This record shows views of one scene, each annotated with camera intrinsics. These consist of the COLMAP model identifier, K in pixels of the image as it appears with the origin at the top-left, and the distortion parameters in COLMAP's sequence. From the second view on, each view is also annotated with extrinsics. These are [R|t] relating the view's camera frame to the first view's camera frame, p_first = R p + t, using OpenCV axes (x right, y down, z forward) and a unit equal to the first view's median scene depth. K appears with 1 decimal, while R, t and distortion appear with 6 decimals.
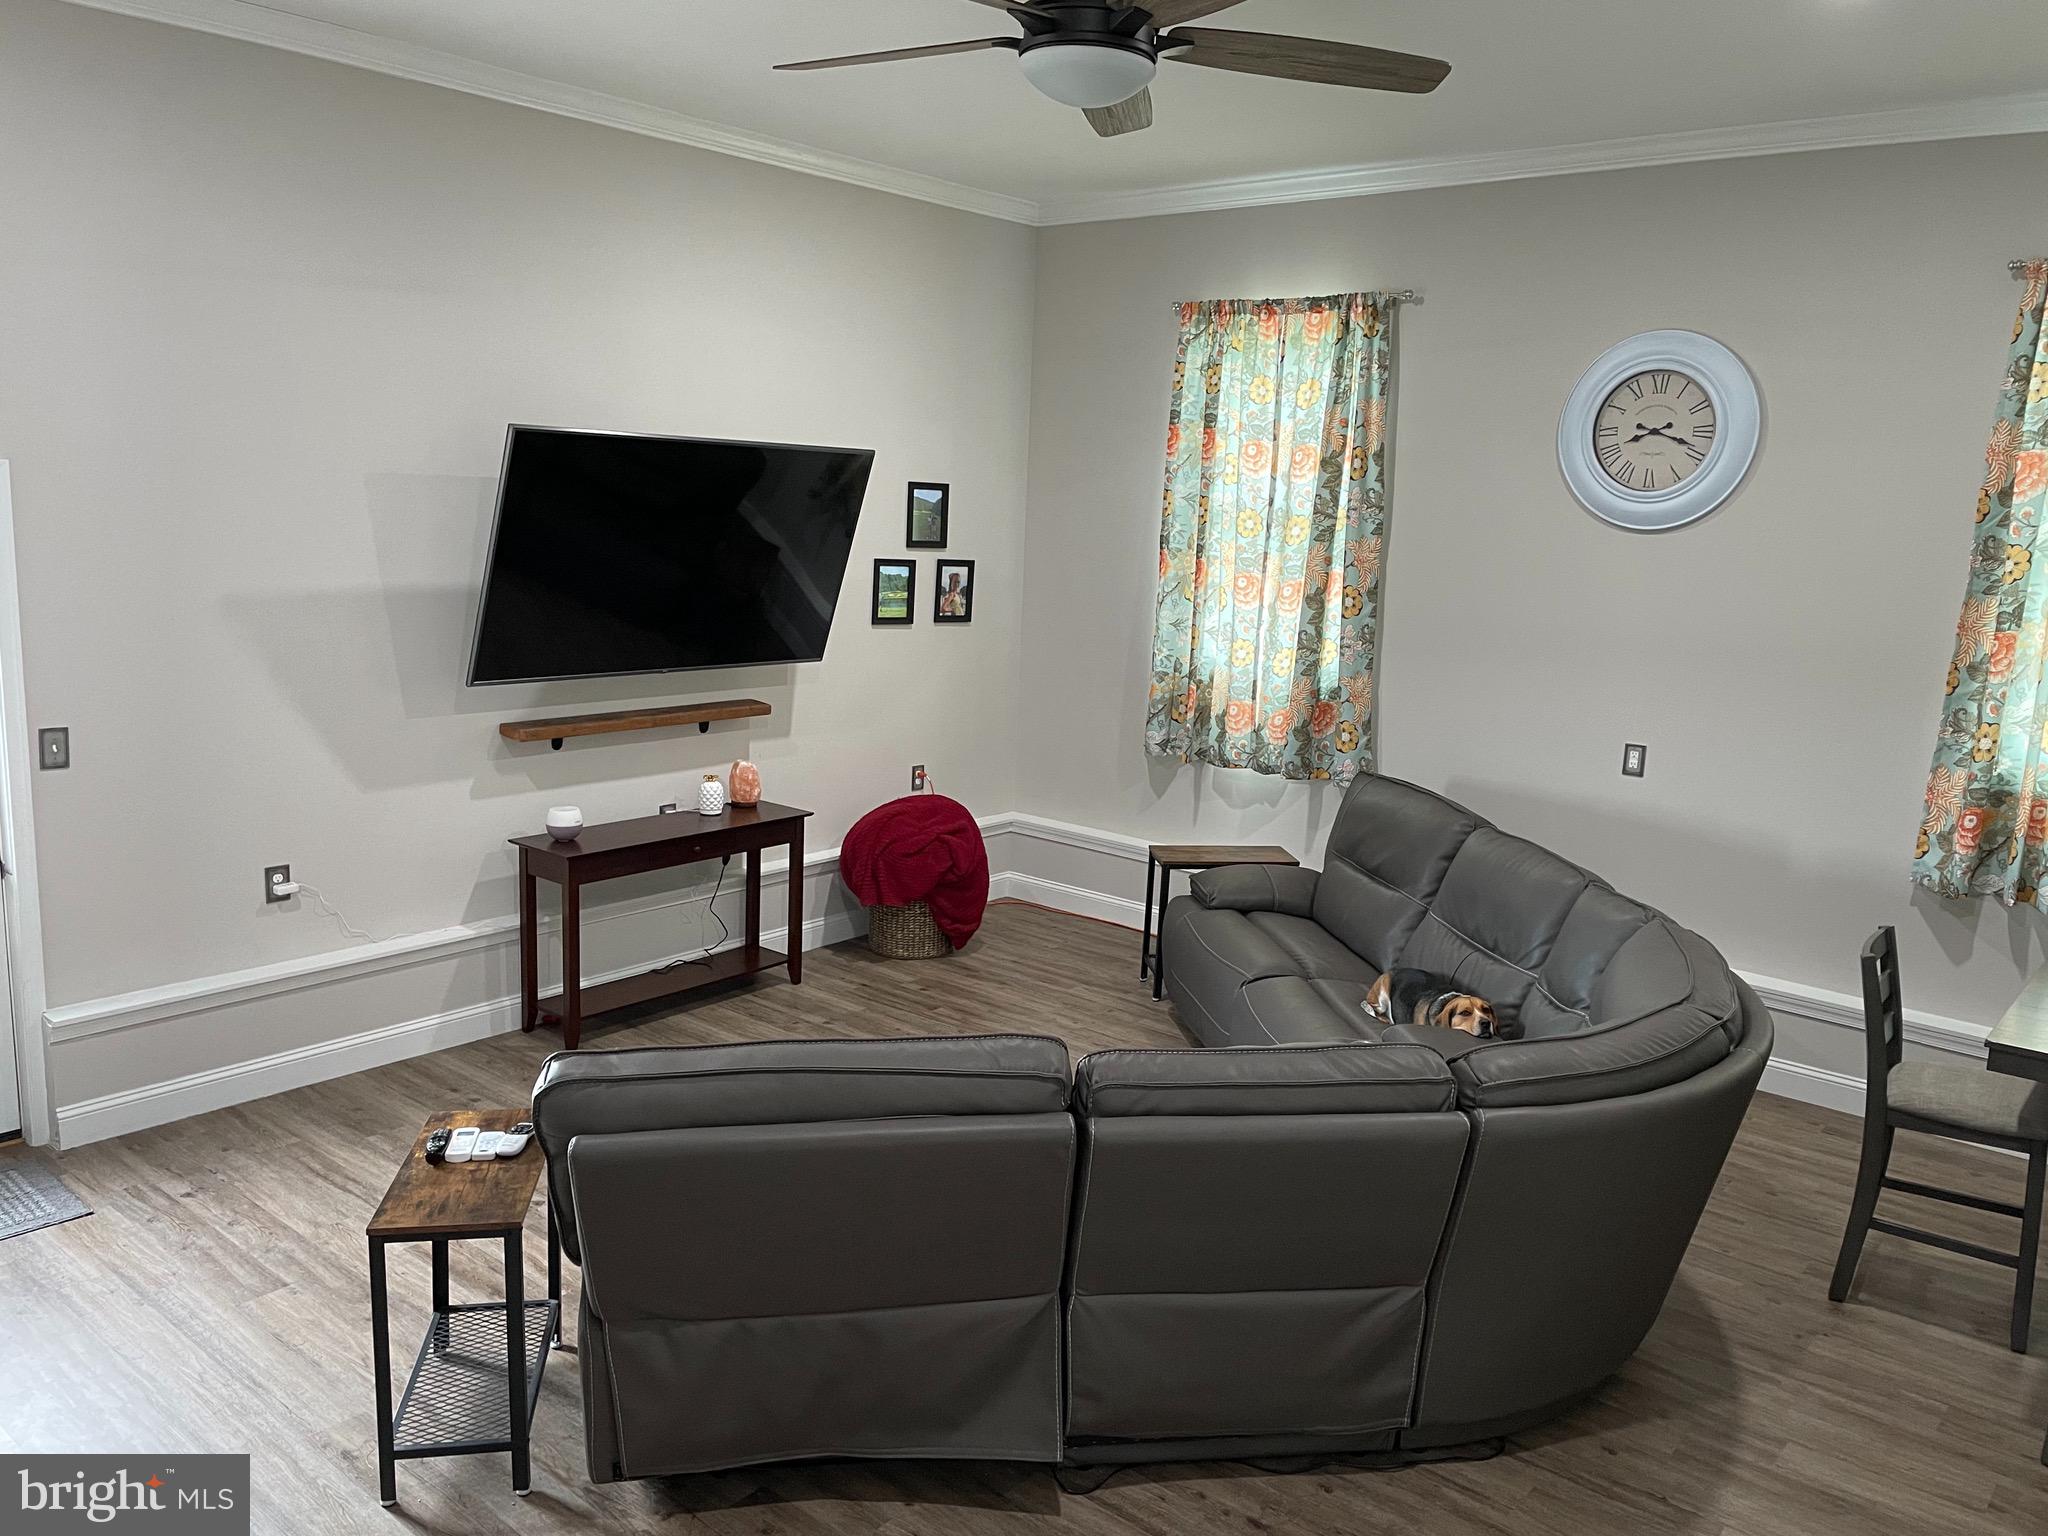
lens RADIAL K [[1545.8, 0, 1025.0], [0, 1545.8, 774.3], [0, 0, 1]] dist [0.064074, -0.078005]
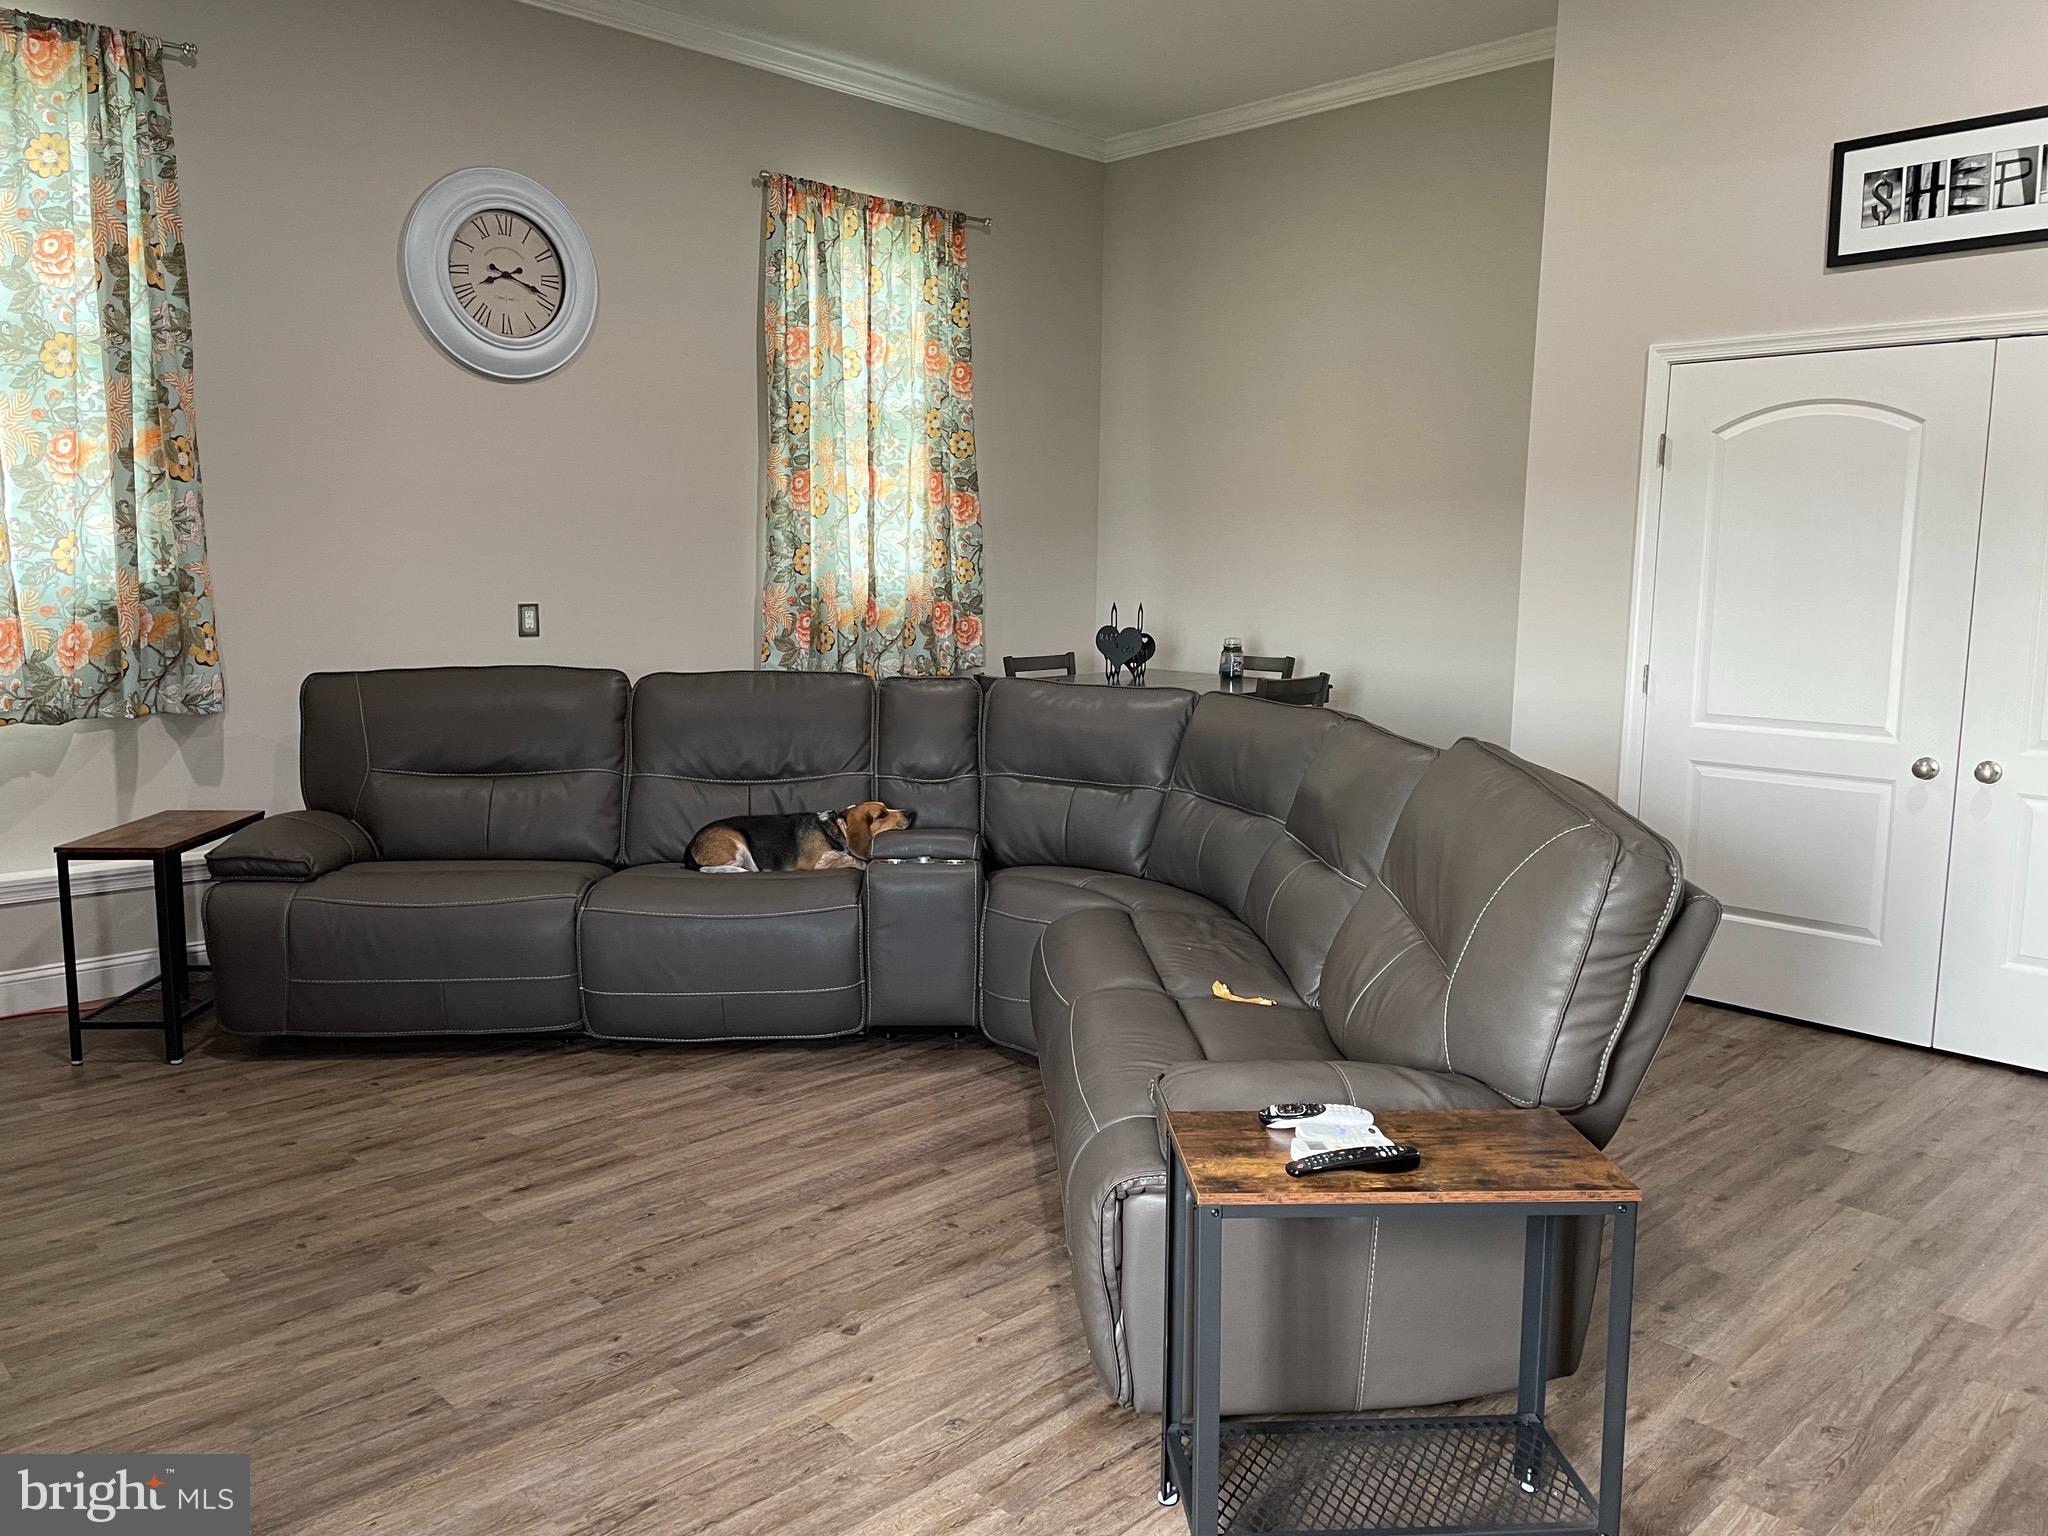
lens RADIAL K [[1545.8, 0, 1028.7], [0, 1545.8, 767.9], [0, 0, 1]] dist [0.064074, -0.078005]
pose [[0.104294, -0.179835, 0.978152, -0.511923], [0.170474, 0.972192, 0.160563, -0.020879], [-0.979827, 0.150004, 0.132051, 0.545545]]
